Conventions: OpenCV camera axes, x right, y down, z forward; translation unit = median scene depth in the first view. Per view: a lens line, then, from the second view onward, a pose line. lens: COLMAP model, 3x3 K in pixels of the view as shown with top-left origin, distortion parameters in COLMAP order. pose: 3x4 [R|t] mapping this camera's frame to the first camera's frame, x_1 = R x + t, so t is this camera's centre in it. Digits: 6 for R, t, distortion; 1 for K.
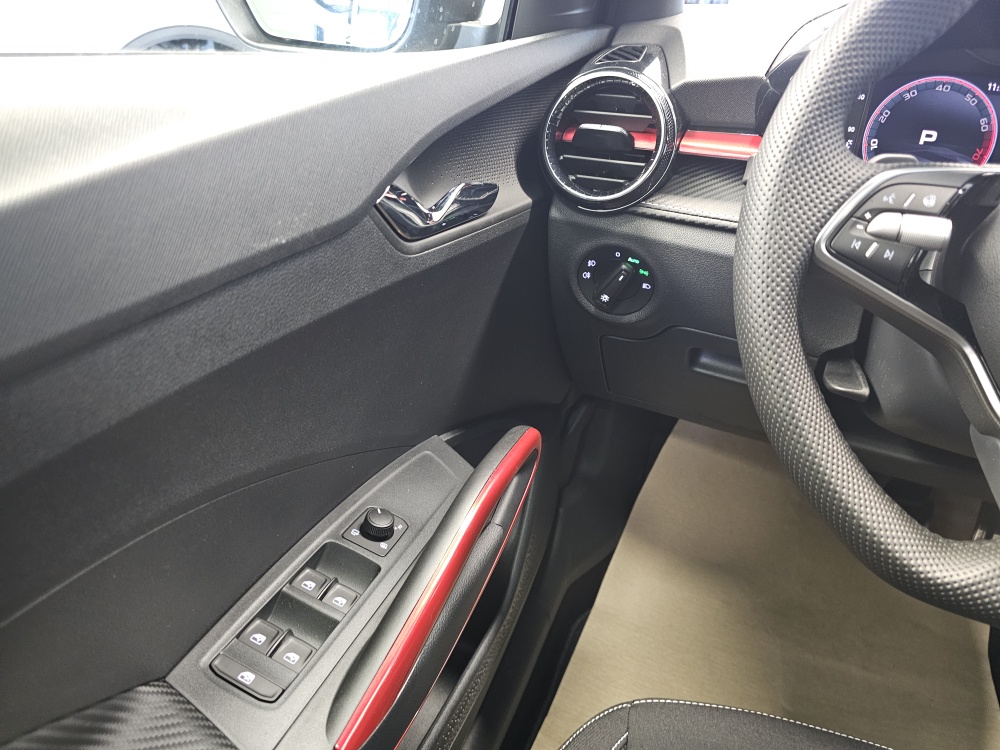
lens RADIAL K [[676.0, 0, 504.5], [0, 676.0, 367.9], [0, 0, 1]] dist [0.050431, -0.058559]
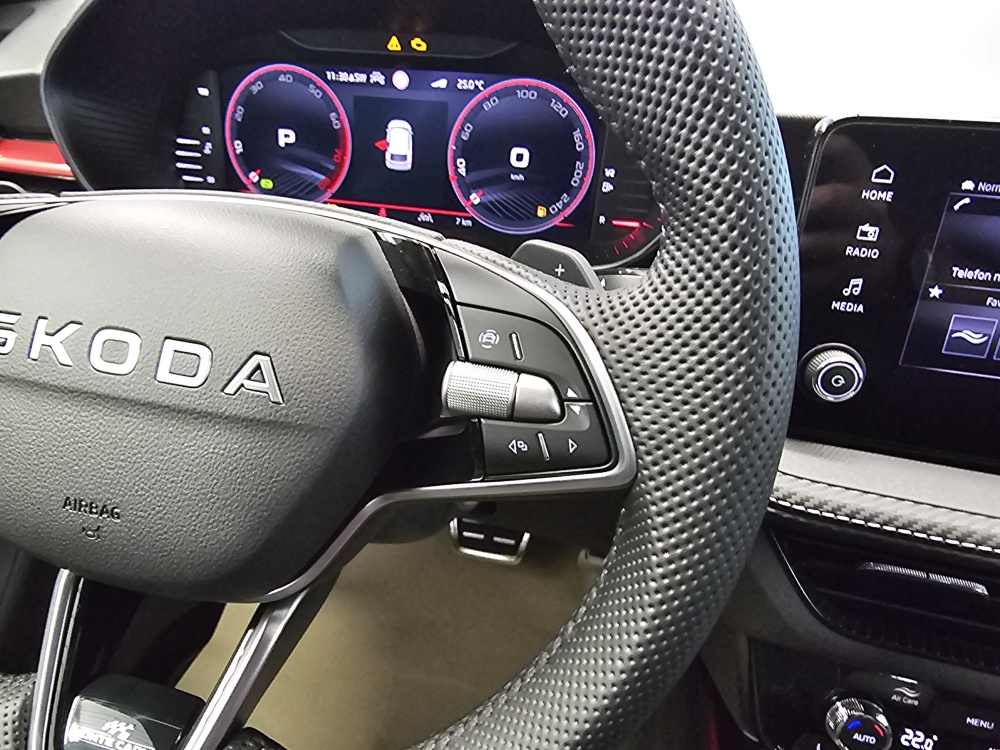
lens RADIAL K [[683.1, 0, 440.6], [0, 683.1, 390.6], [0, 0, 1]] dist [-0.002684, 0.002264]
pose [[0.993996, -0.070488, 0.083689, 0.730178], [0.065342, 0.995891, 0.062705, -0.064305], [-0.087765, -0.056860, 0.994517, 0.117276]]
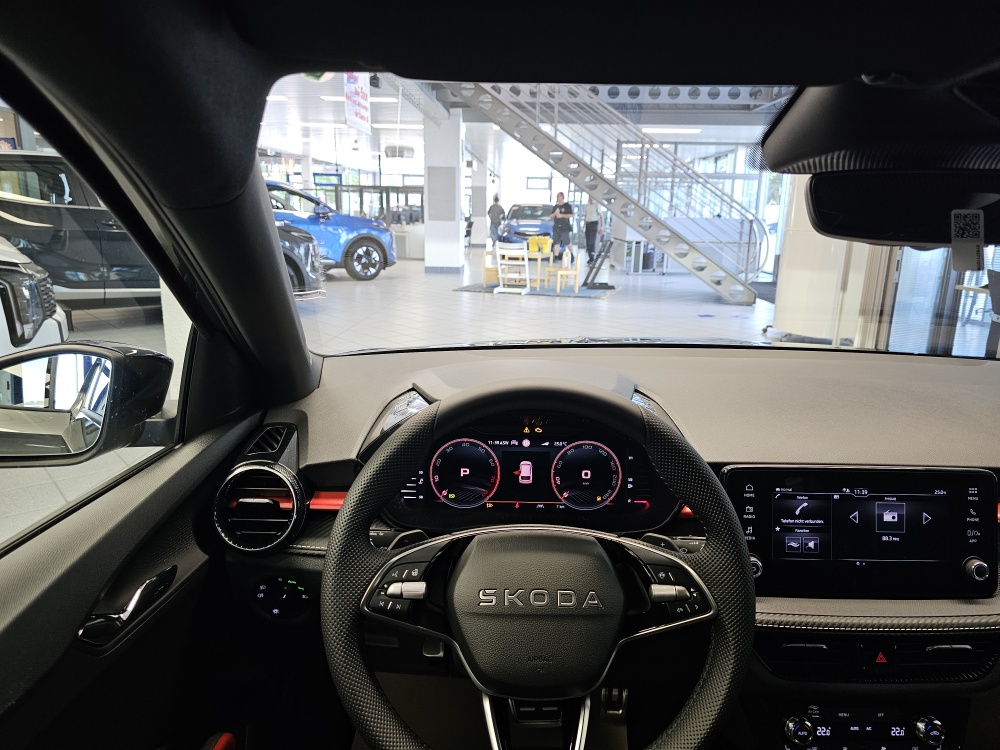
lens RADIAL K [[676.0, 0, 497.7], [0, 676.0, 368.0], [0, 0, 1]] dist [0.050431, -0.058559]
pose [[0.928427, -0.102225, 0.357174, 0.137615], [0.190231, 0.956613, -0.220691, -0.205580], [-0.319117, 0.272841, 0.907591, -0.590973]]
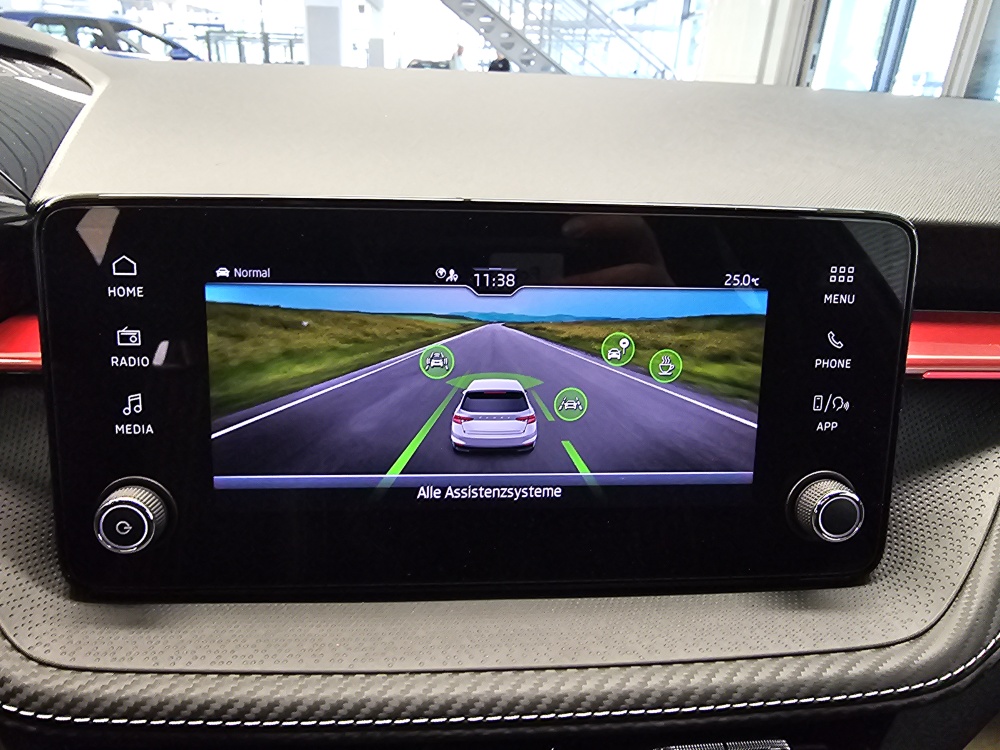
lens RADIAL K [[683.1, 0, 465.1], [0, 683.1, 386.4], [0, 0, 1]] dist [-0.002684, 0.002264]
pose [[0.903373, -0.179352, 0.389550, 1.153764], [0.204048, 0.978700, -0.022588, -0.048944], [-0.377202, 0.099893, 0.920728, 0.160984]]
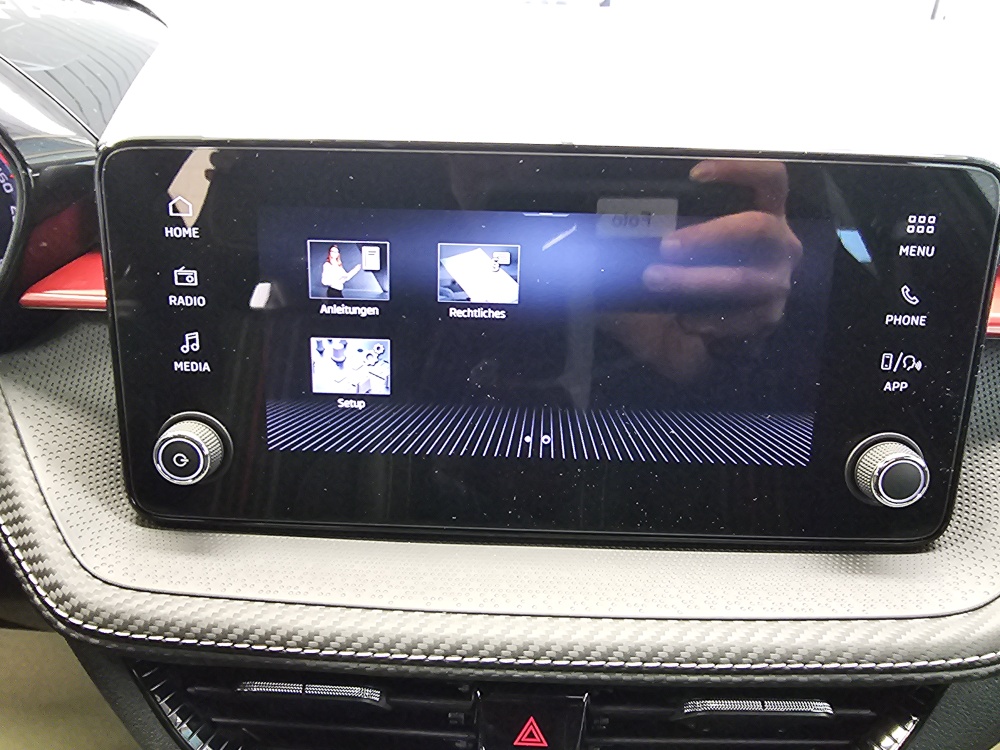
lens RADIAL K [[683.1, 0, 502.6], [0, 683.1, 377.8], [0, 0, 1]] dist [-0.002684, 0.002264]
pose [[0.939027, -0.173316, 0.296967, 1.186816], [0.174486, 0.984396, 0.022778, -0.041961], [-0.296281, 0.030427, 0.954616, 0.152400]]
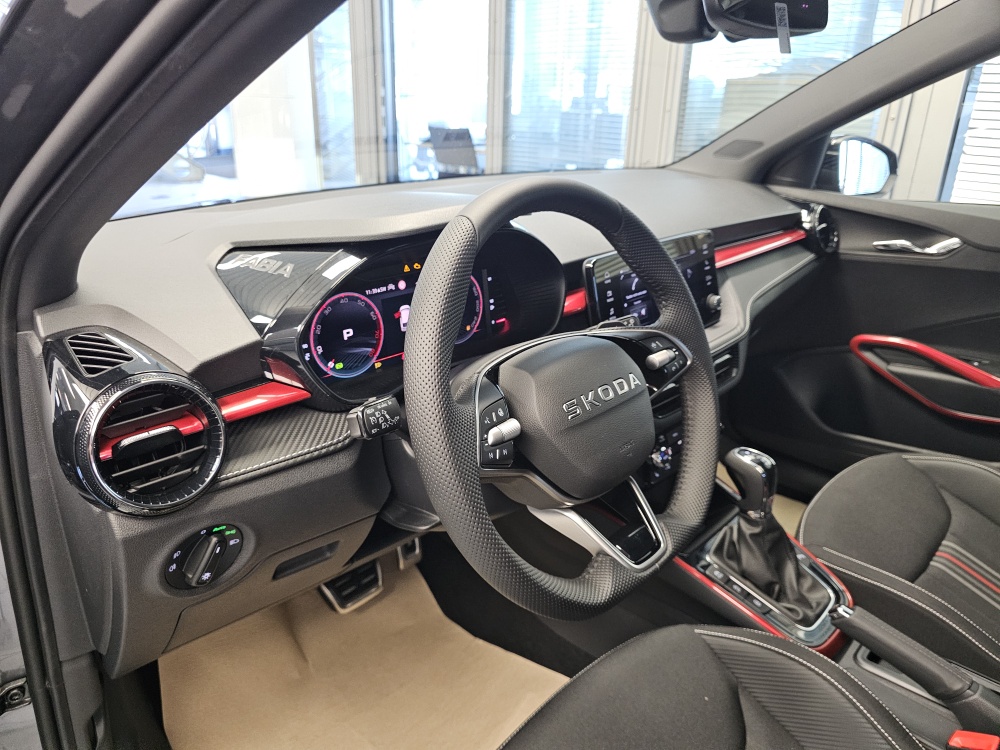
lens RADIAL K [[676.0, 0, 488.8], [0, 676.0, 370.4], [0, 0, 1]] dist [0.050431, -0.058559]
pose [[0.389799, -0.369891, 0.843349, -0.453580], [0.440757, 0.879020, 0.181817, -0.402903], [-0.808573, 0.300840, 0.505673, 0.105752]]
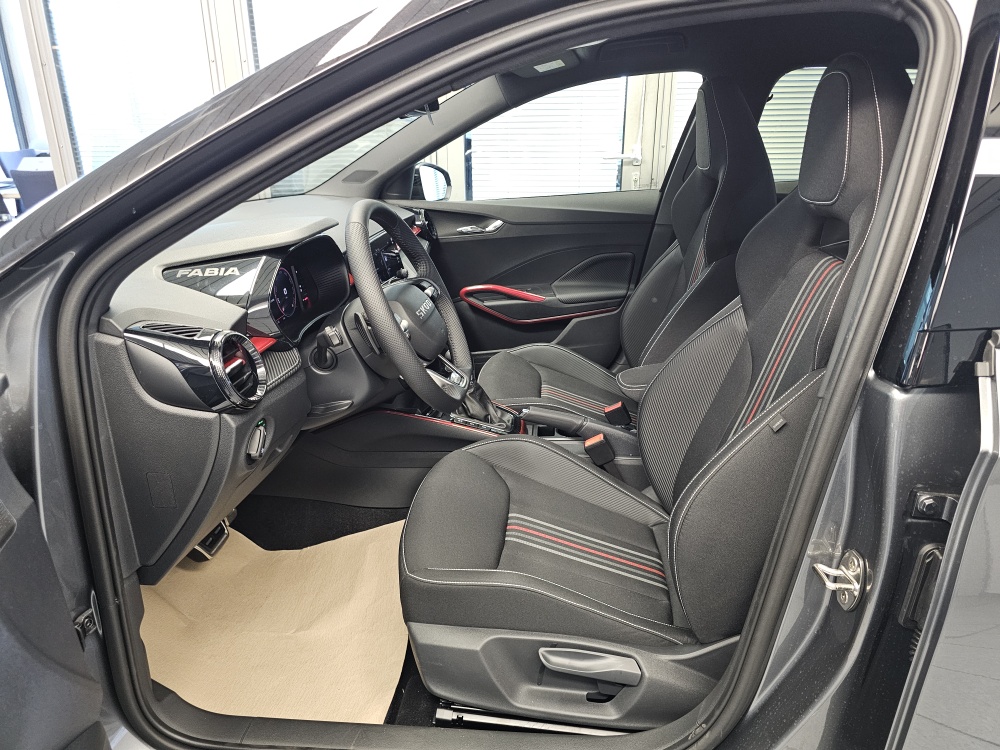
lens RADIAL K [[676.0, 0, 501.9], [0, 676.0, 362.0], [0, 0, 1]] dist [0.050431, -0.058559]
pose [[-0.293494, -0.349227, 0.889889, -1.571438], [0.452195, 0.769437, 0.451095, -0.835457], [-0.842248, 0.534797, -0.067906, 0.579745]]
